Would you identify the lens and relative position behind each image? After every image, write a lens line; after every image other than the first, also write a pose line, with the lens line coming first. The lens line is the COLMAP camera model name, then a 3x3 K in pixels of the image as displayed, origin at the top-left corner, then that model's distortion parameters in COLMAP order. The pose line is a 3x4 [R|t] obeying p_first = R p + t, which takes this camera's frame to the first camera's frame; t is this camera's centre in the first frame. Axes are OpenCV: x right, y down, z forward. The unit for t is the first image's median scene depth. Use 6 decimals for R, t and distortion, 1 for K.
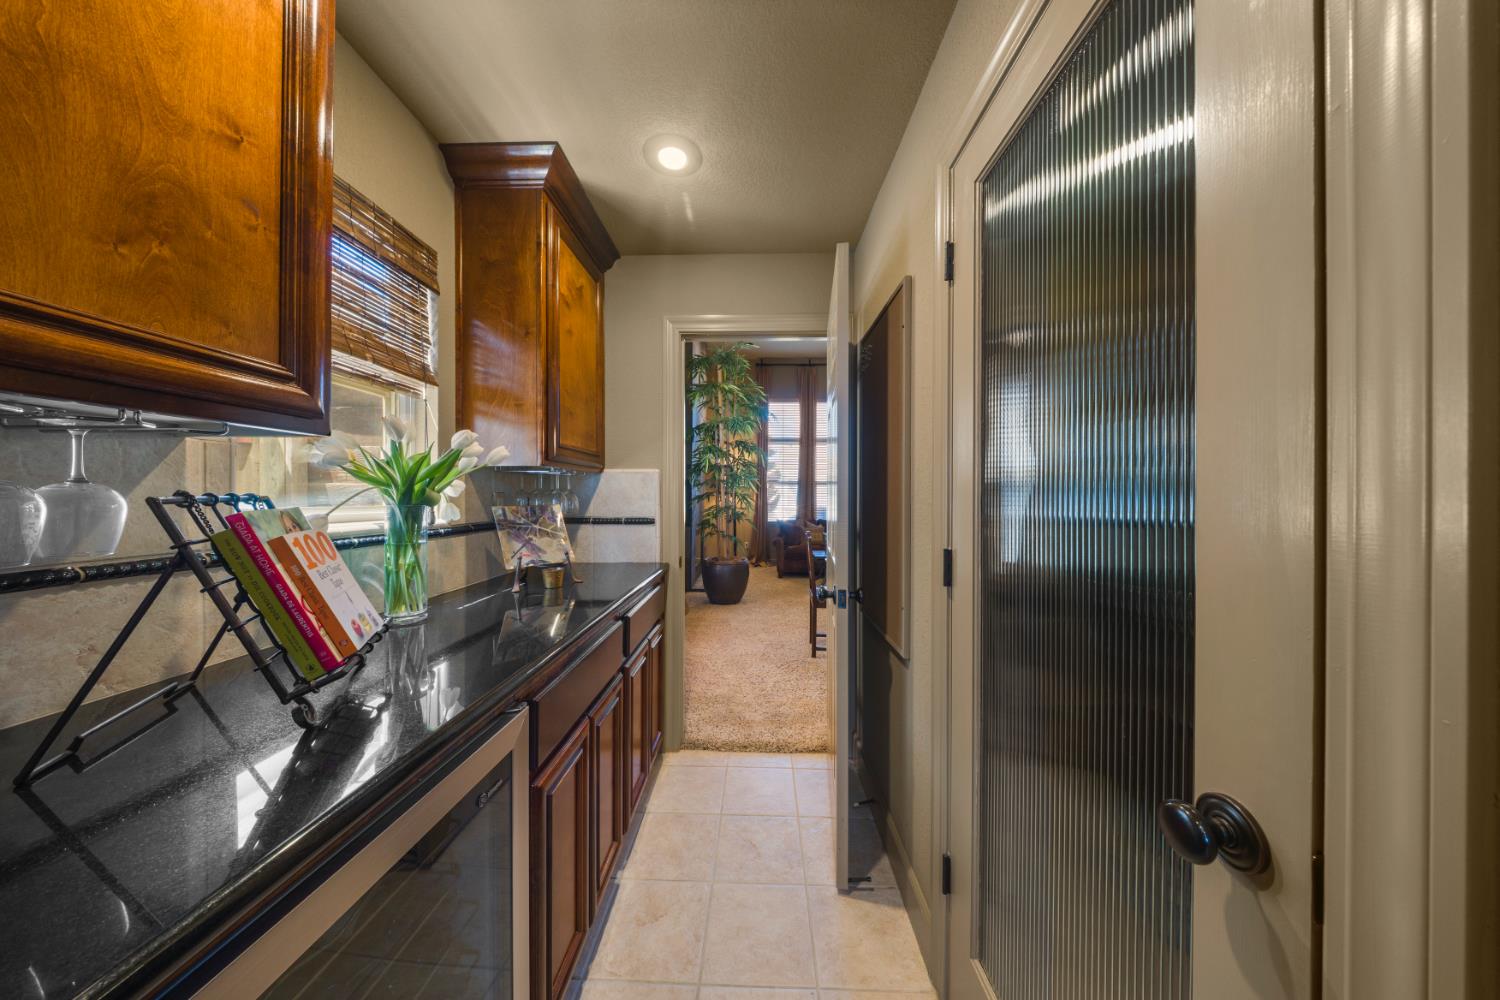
lens RADIAL K [[440.9, 0, 751.3], [0, 440.9, 496.7], [0, 0, 1]] dist [-0.004123, -0.000530]
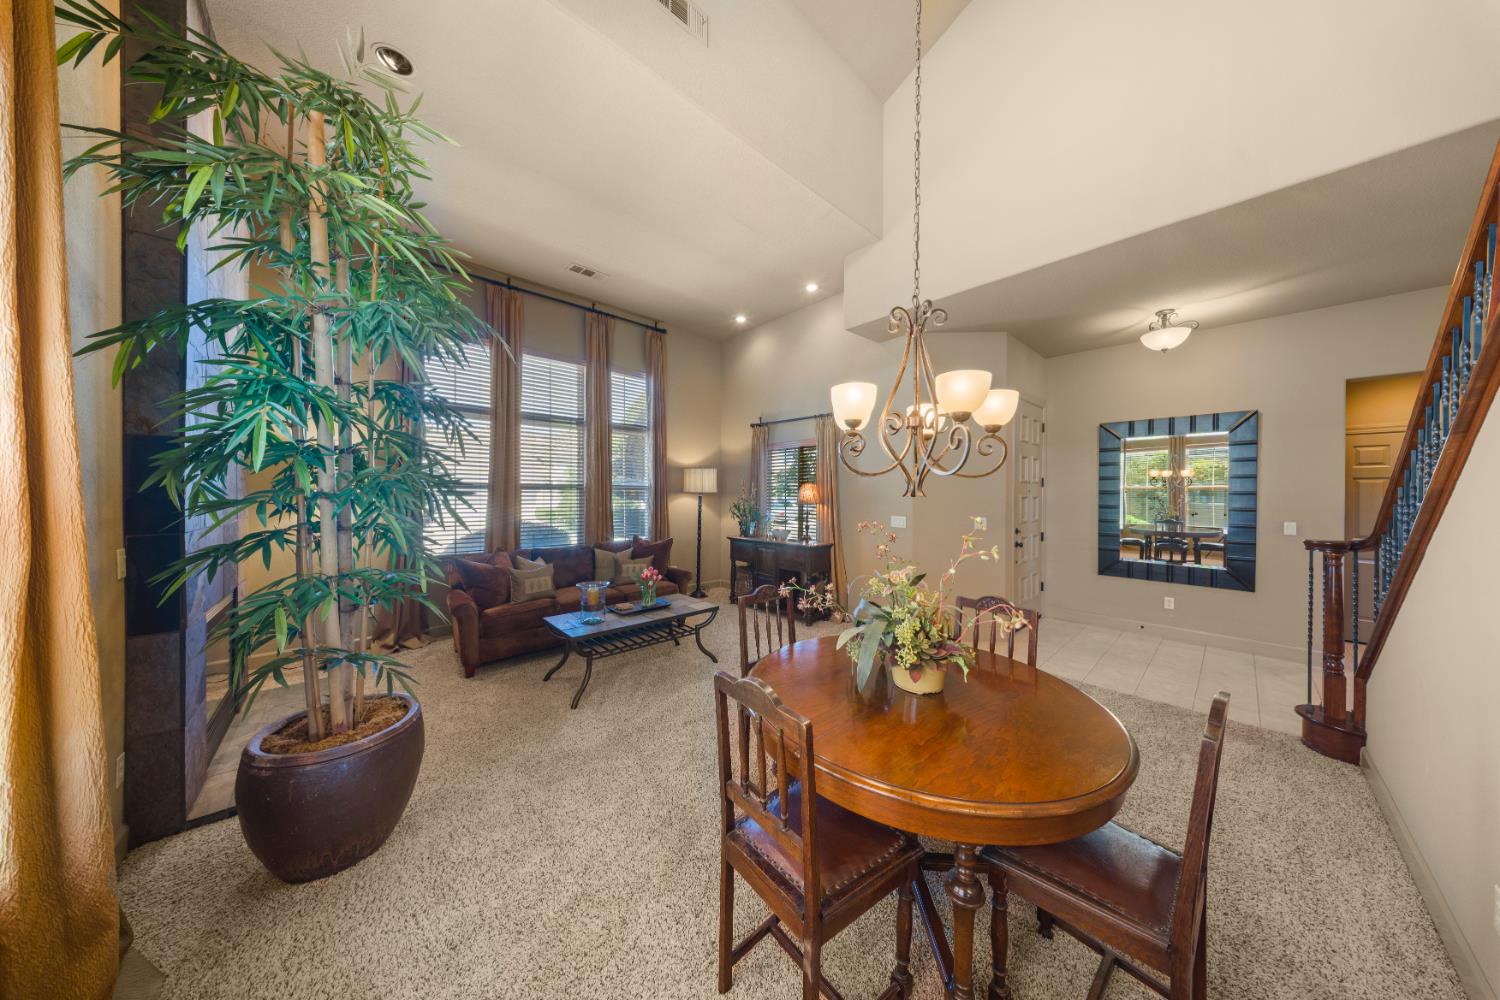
lens RADIAL K [[440.9, 0, 760.1], [0, 440.9, 496.9], [0, 0, 1]] dist [-0.004123, -0.000530]
pose [[0.712854, -0.002815, 0.701307, -0.064407], [-0.007576, 0.999903, 0.011714, -0.039130], [-0.701272, -0.013664, 0.712763, 0.532133]]
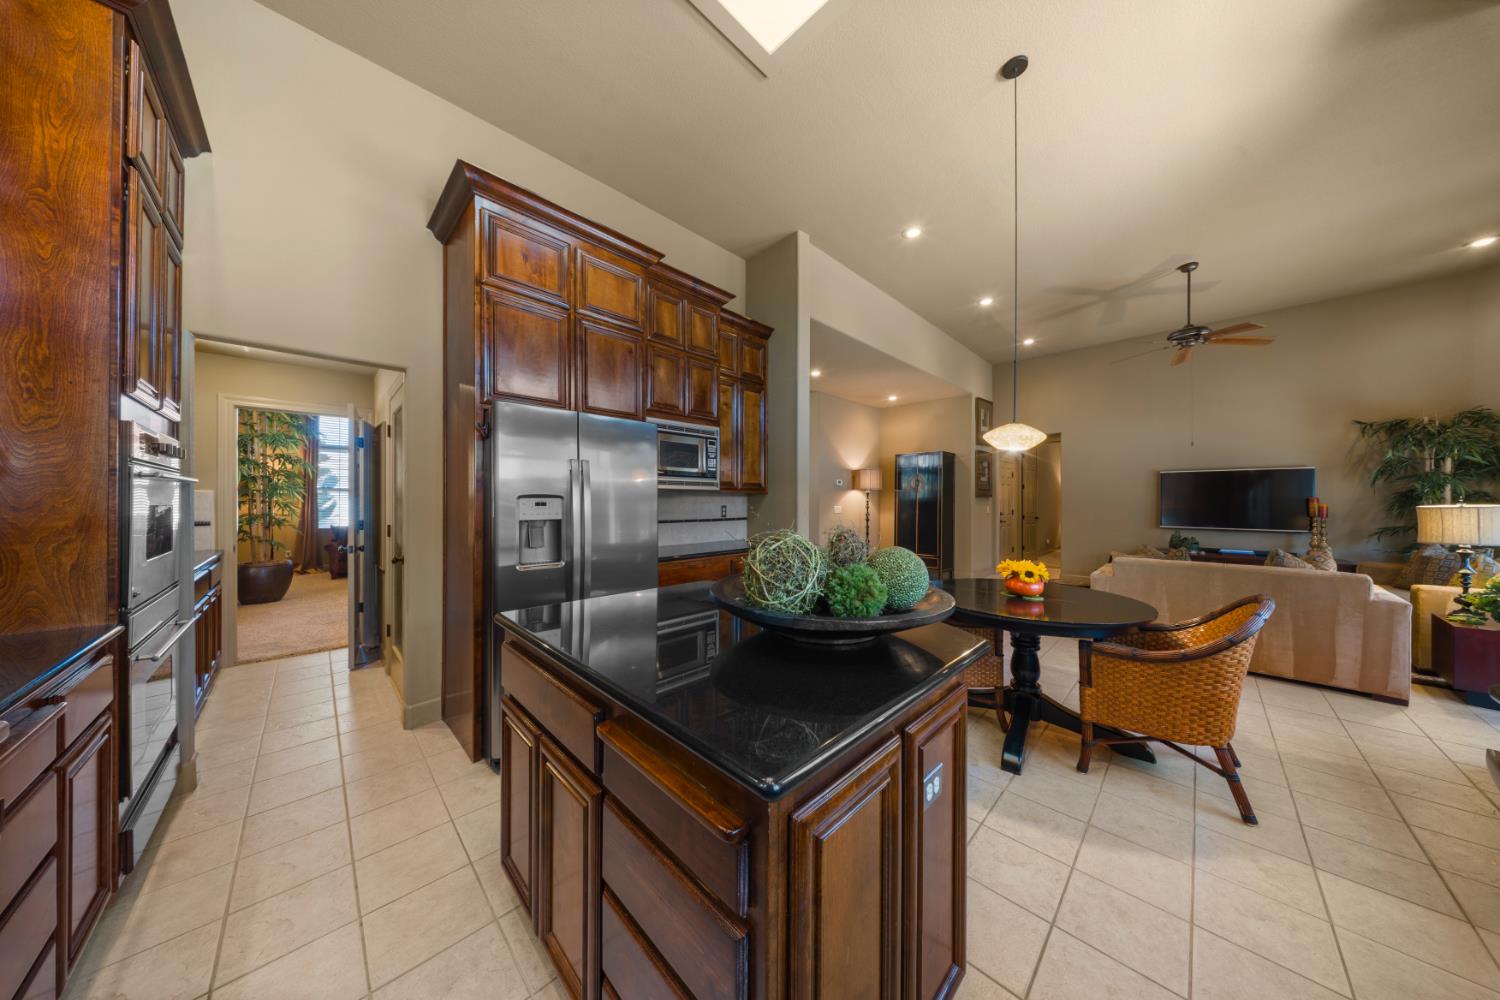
lens RADIAL K [[440.9, 0, 738.5], [0, 440.9, 501.1], [0, 0, 1]] dist [-0.004123, -0.000530]
pose [[0.702349, 0.000053, 0.711833, -0.003460], [-0.000563, 1.000000, 0.000480, -0.010320], [-0.711833, -0.000738, 0.702349, -0.583786]]
